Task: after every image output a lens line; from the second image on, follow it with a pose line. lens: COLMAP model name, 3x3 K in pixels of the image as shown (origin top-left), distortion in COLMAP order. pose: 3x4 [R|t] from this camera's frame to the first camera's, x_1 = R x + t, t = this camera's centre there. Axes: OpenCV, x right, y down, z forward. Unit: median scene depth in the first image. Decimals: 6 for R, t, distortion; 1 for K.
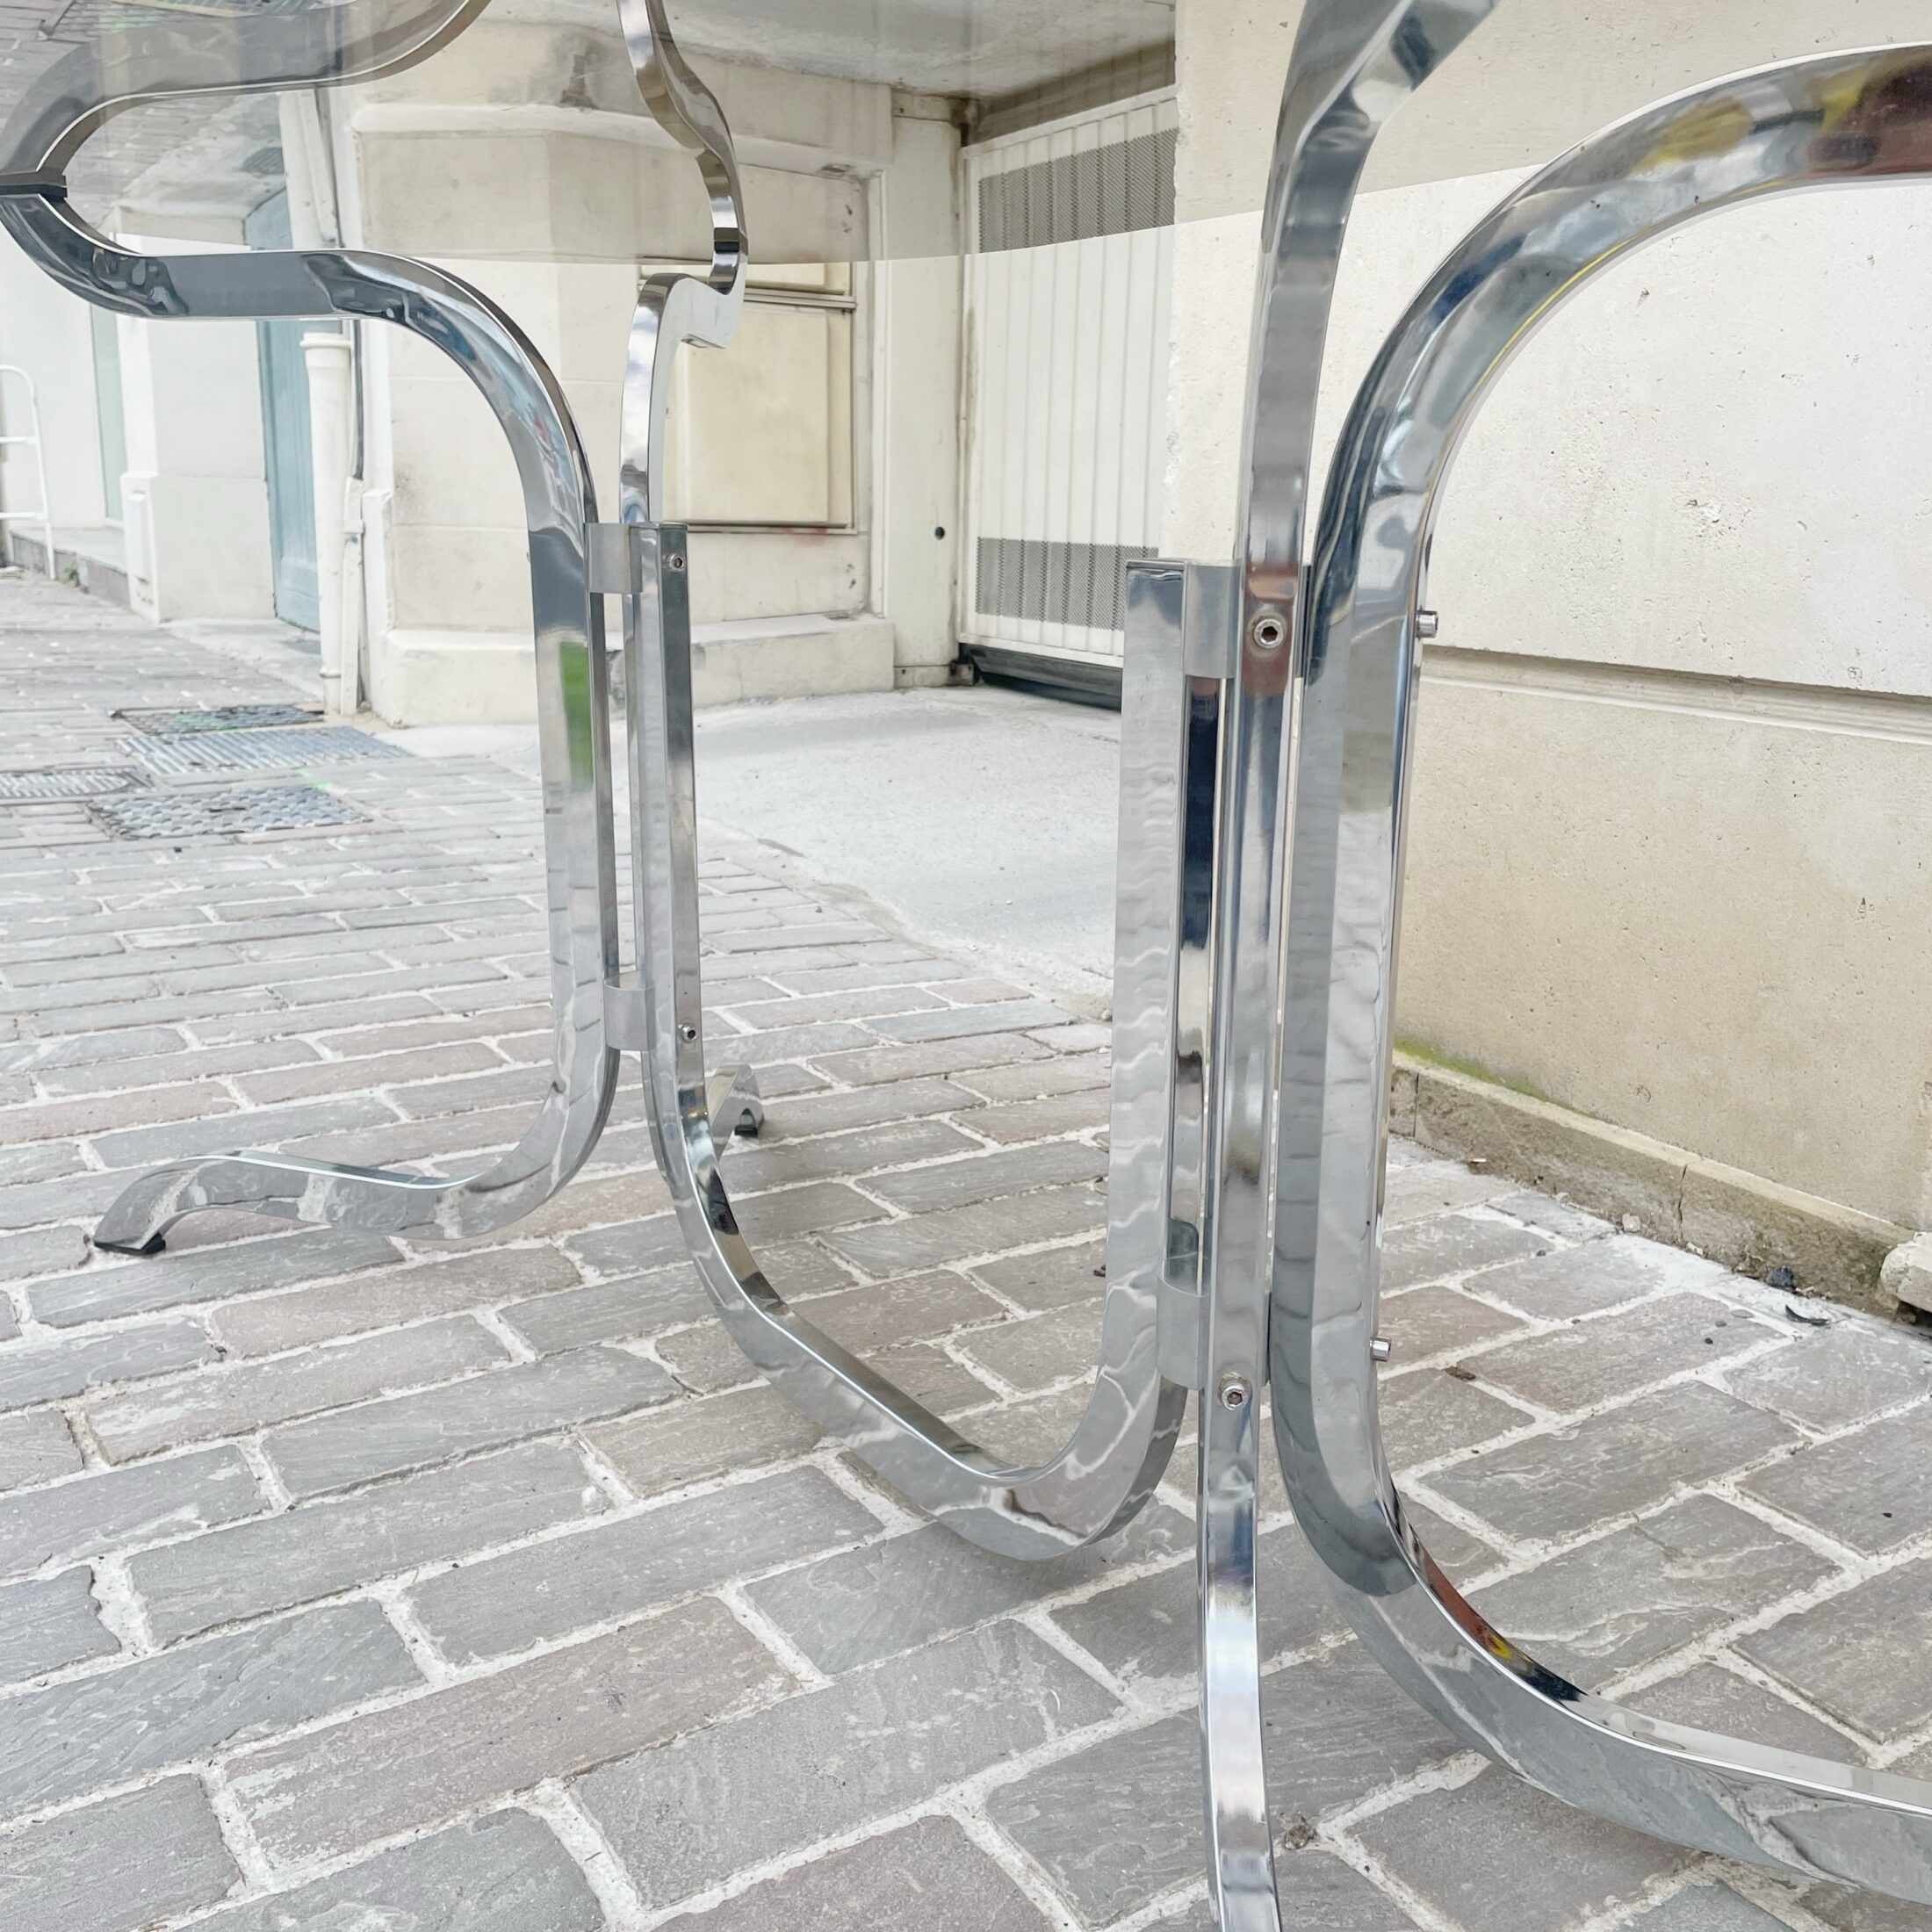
lens RADIAL K [[1945.2, 0, 975.9], [0, 1945.2, 941.3], [0, 0, 1]] dist [0.114635, -0.182563]
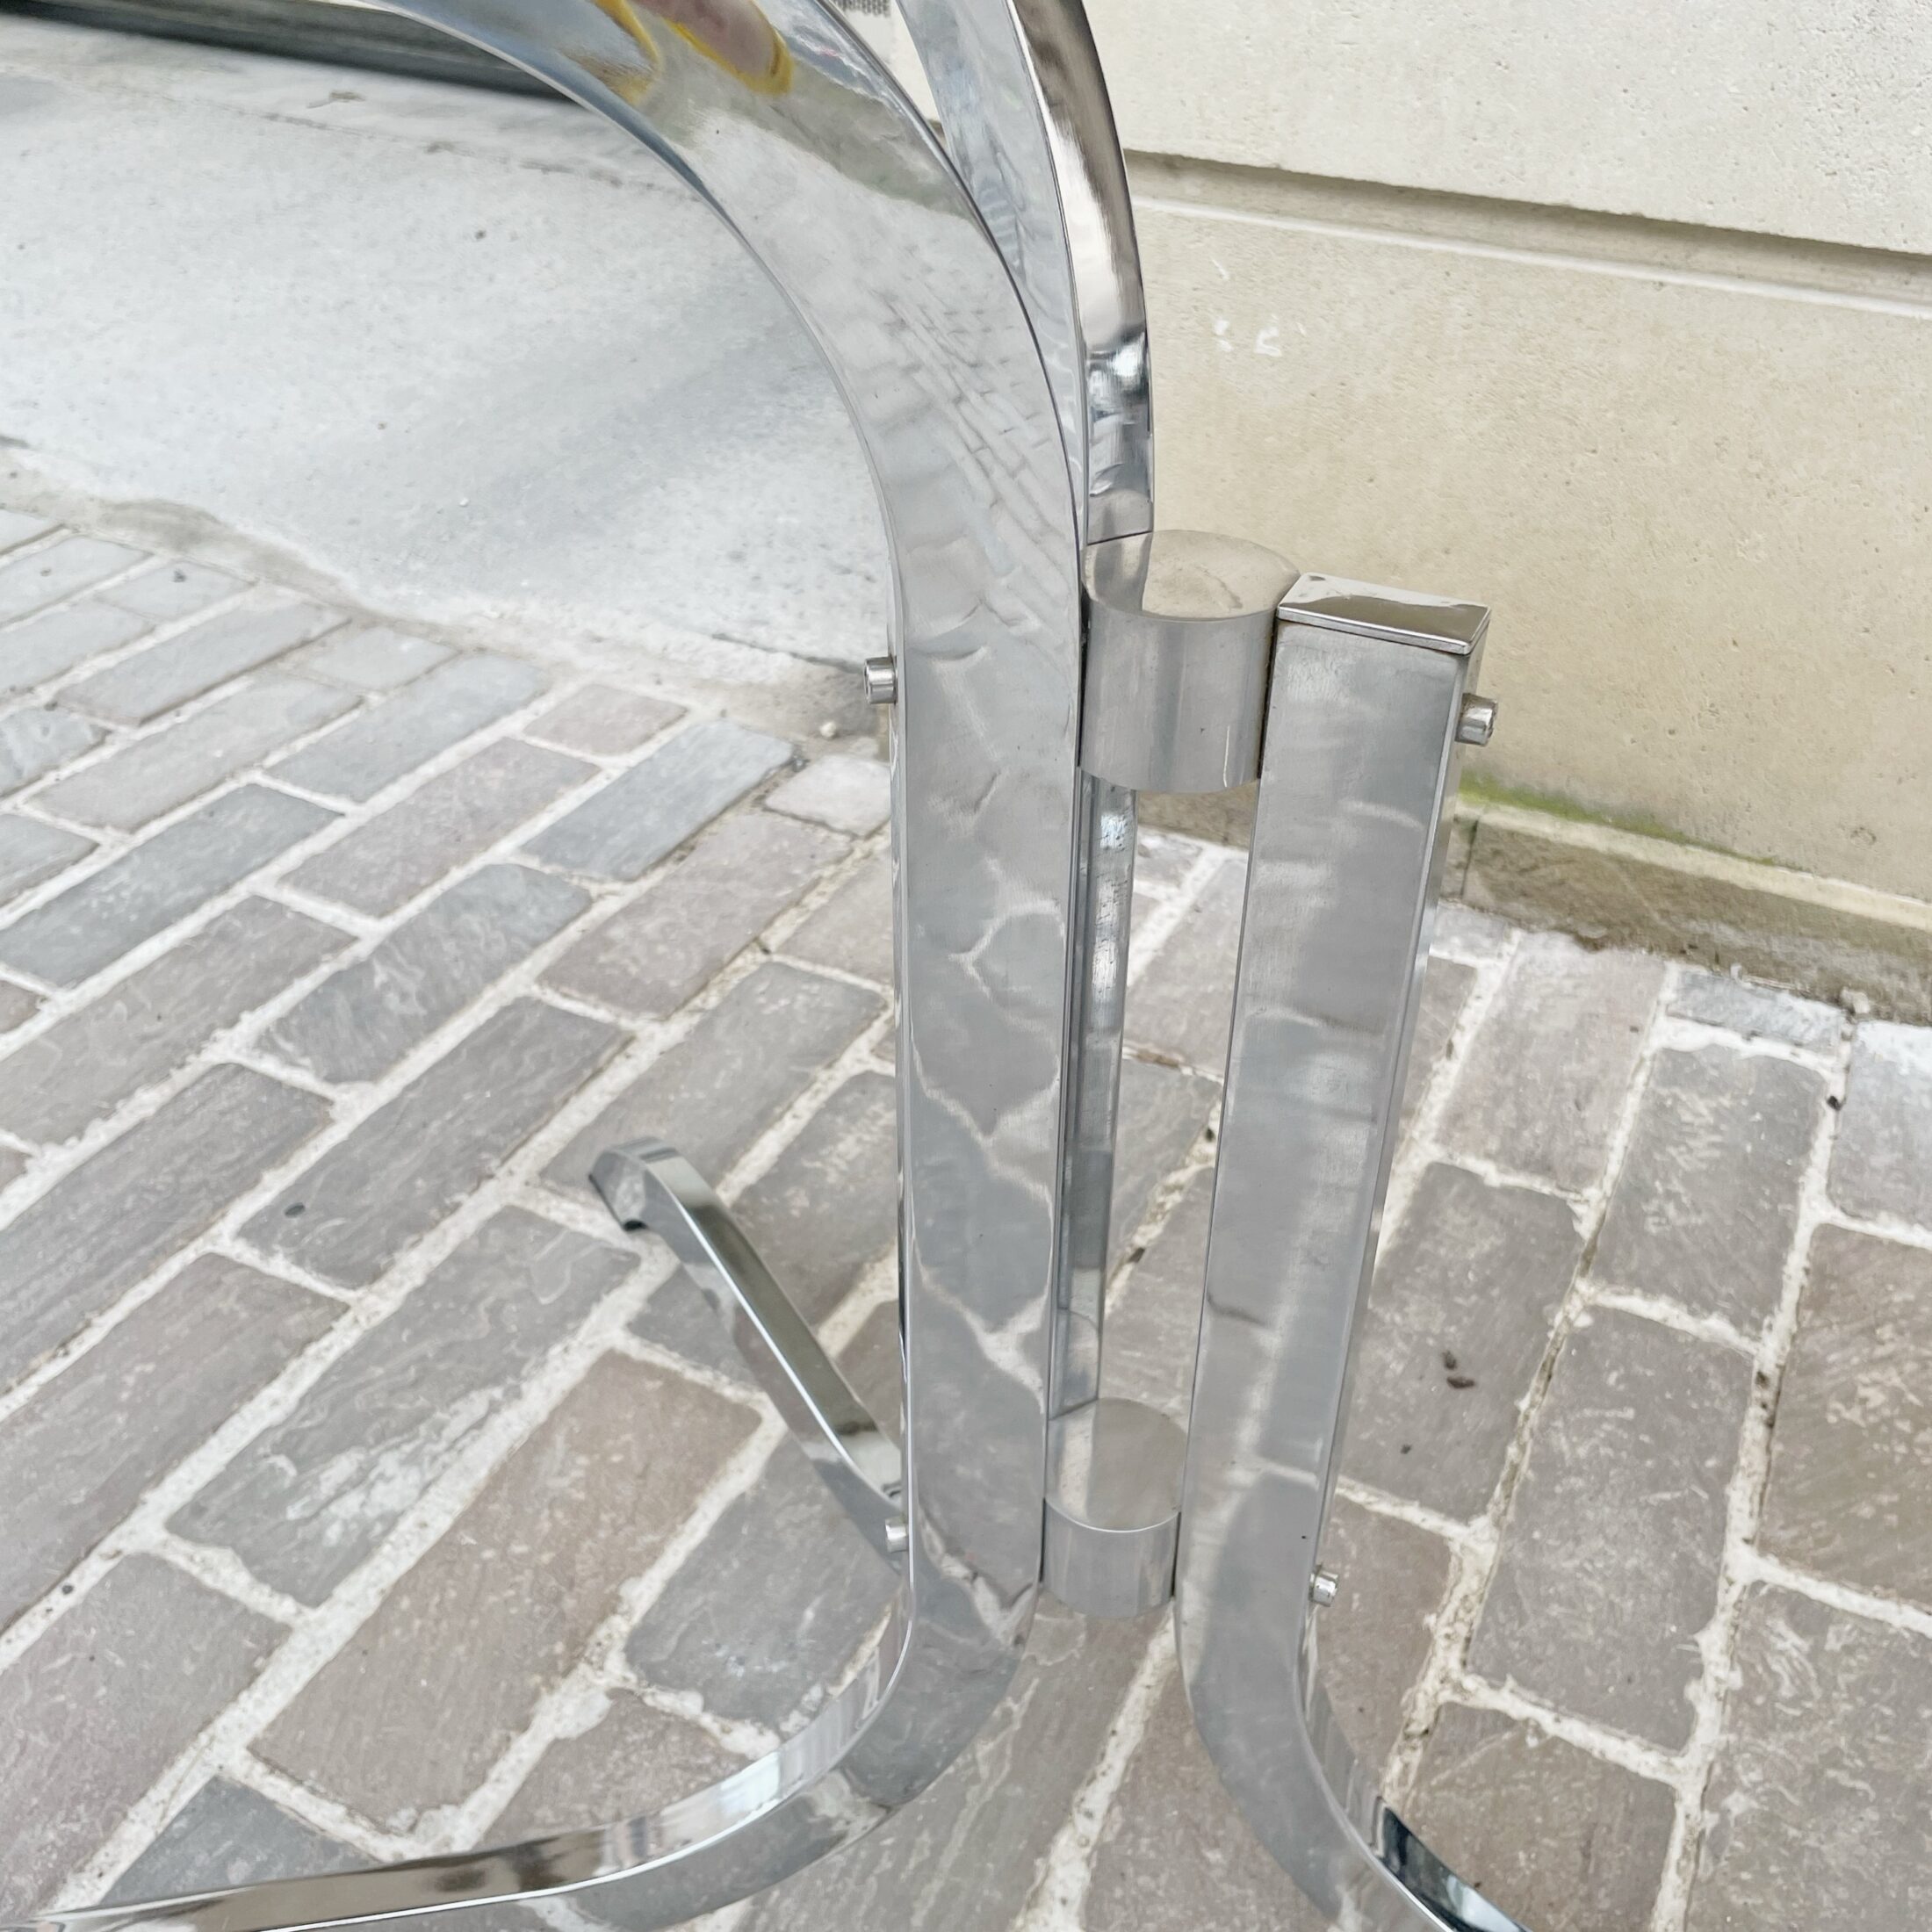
lens RADIAL K [[1961.7, 0, 970.2], [0, 1961.7, 946.8], [0, 0, 1]] dist [0.088537, -0.127198]
pose [[0.854236, -0.296554, 0.427008, -0.354110], [0.116083, 0.909417, 0.399356, -0.276603], [-0.506759, -0.291576, 0.811282, 0.653925]]
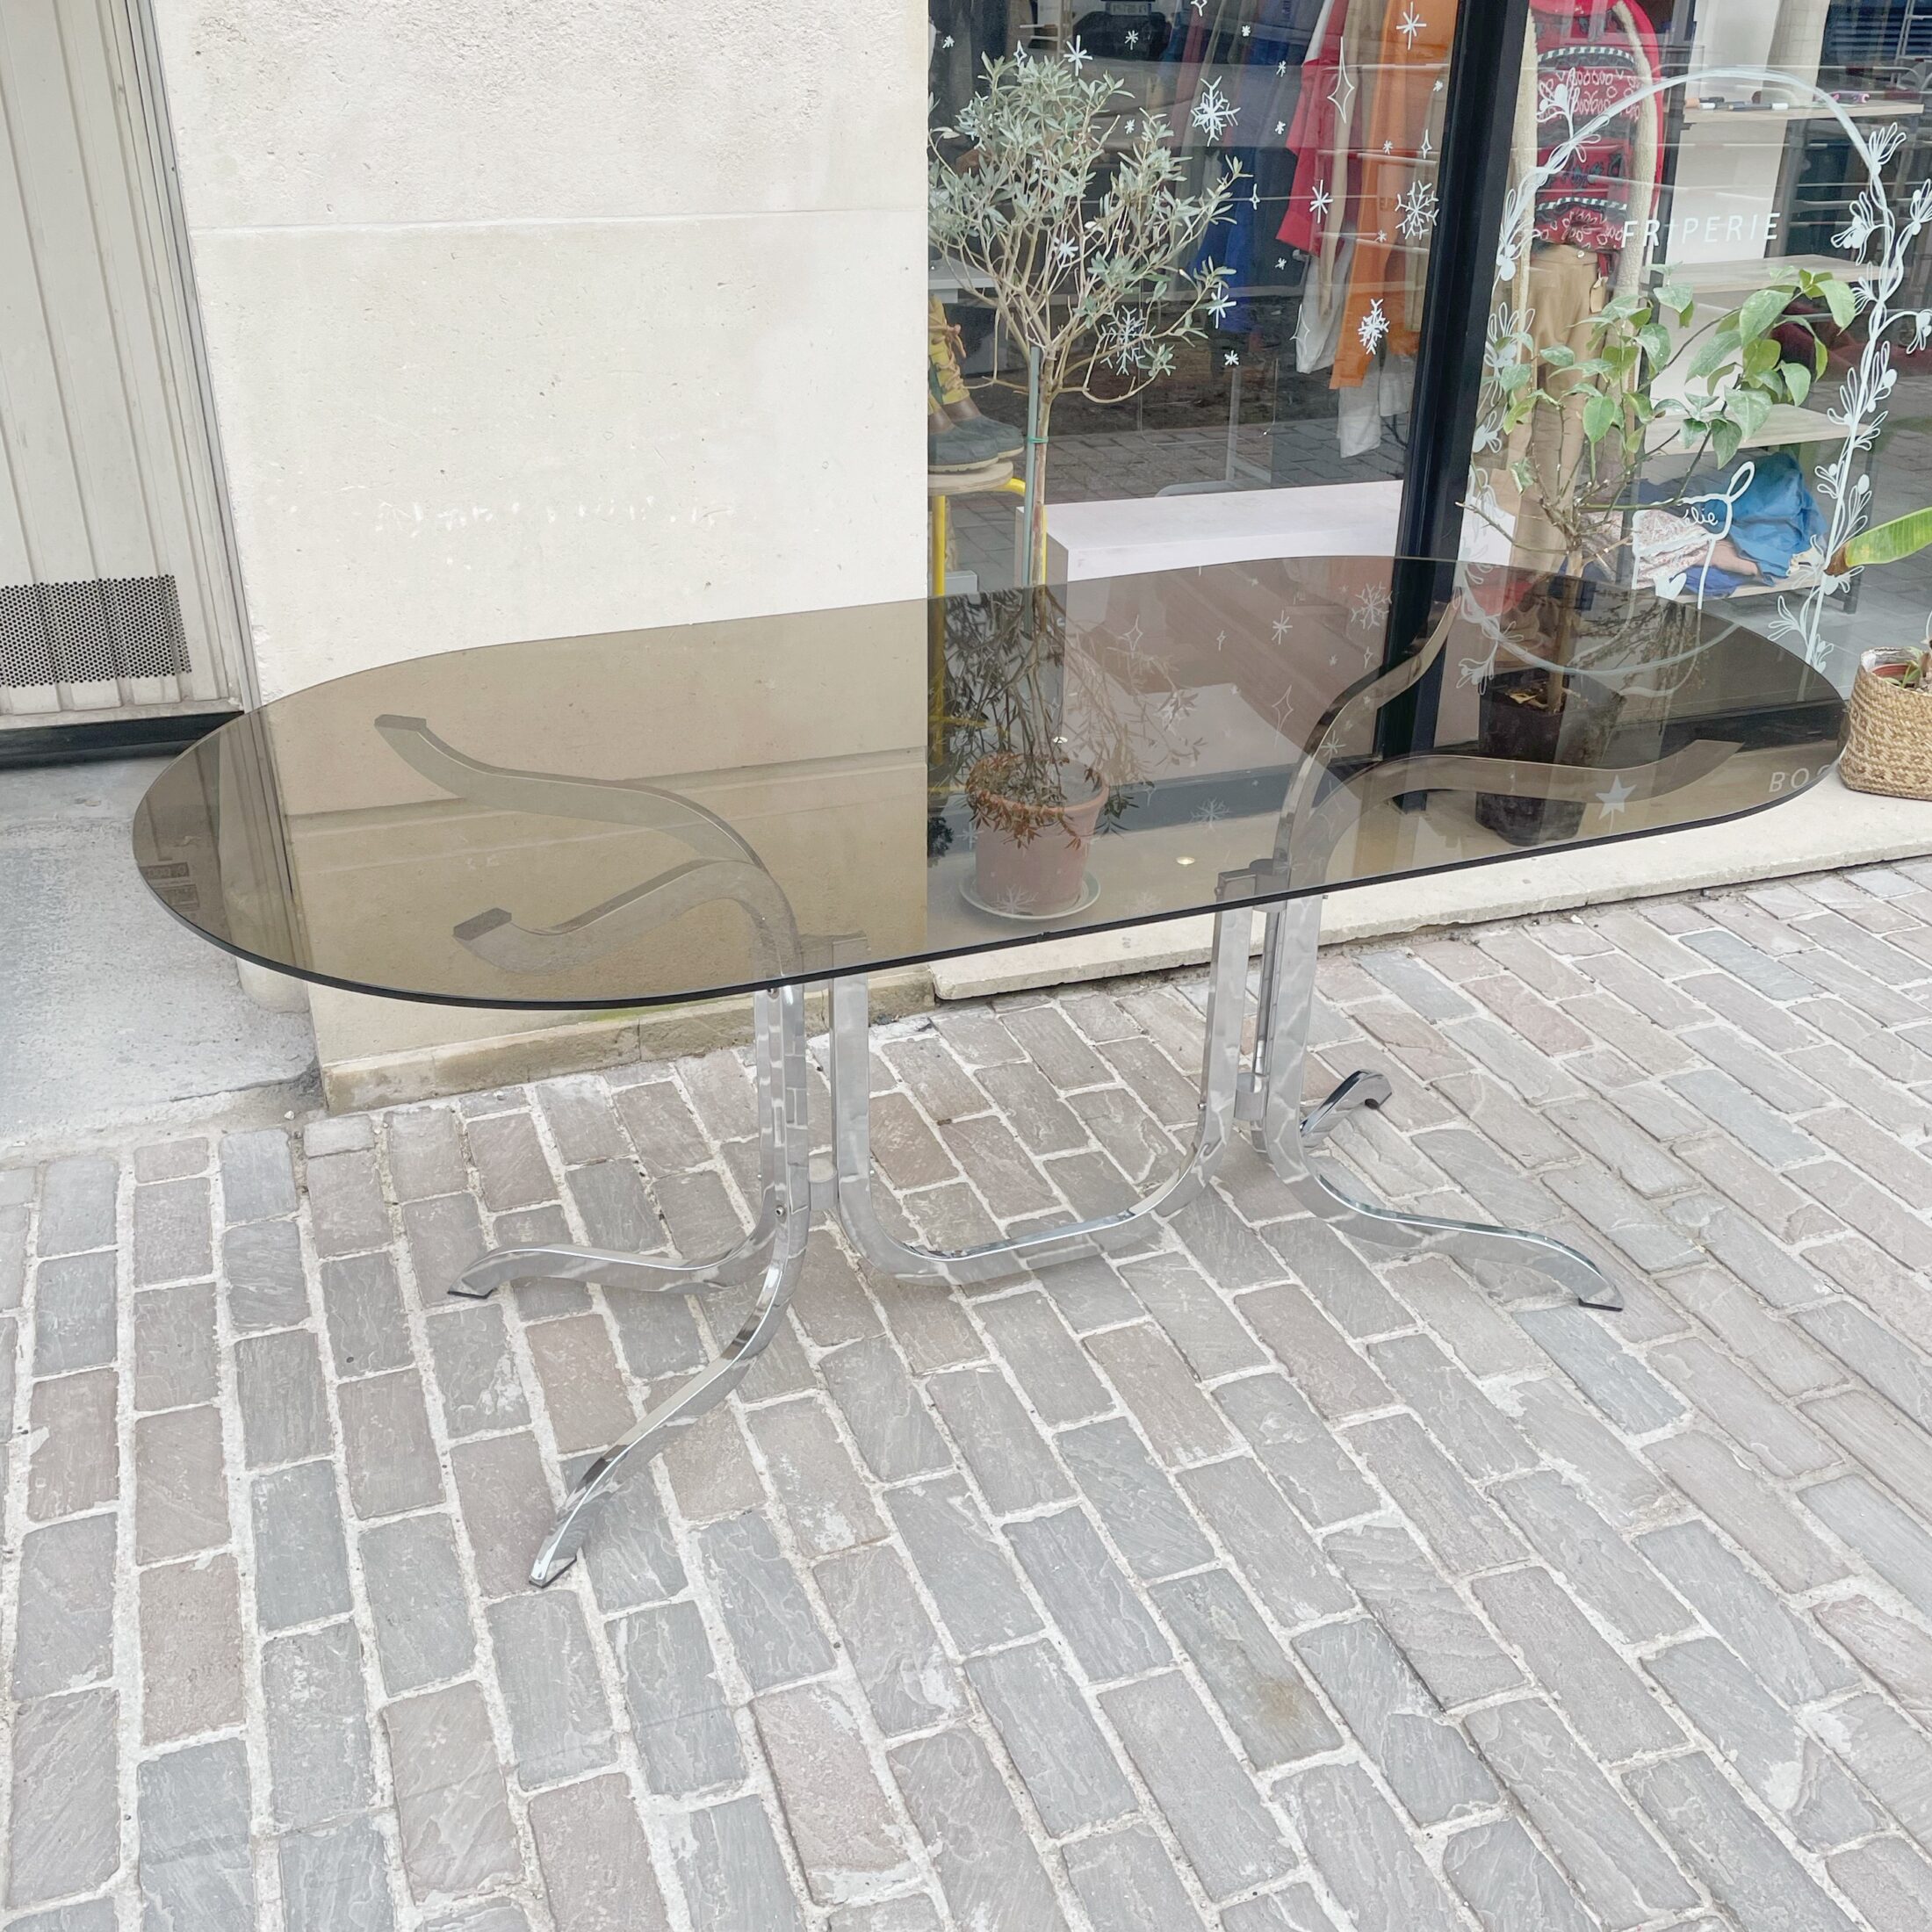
lens RADIAL K [[2062.1, 0, 950.7], [0, 2062.1, 1015.3], [0, 0, 1]] dist [0.116237, -0.185619]
pose [[0.215017, -0.477261, 0.852050, -1.641210], [0.219212, 0.873780, 0.434114, -0.873485], [-0.951690, 0.093437, 0.292499, 0.307502]]
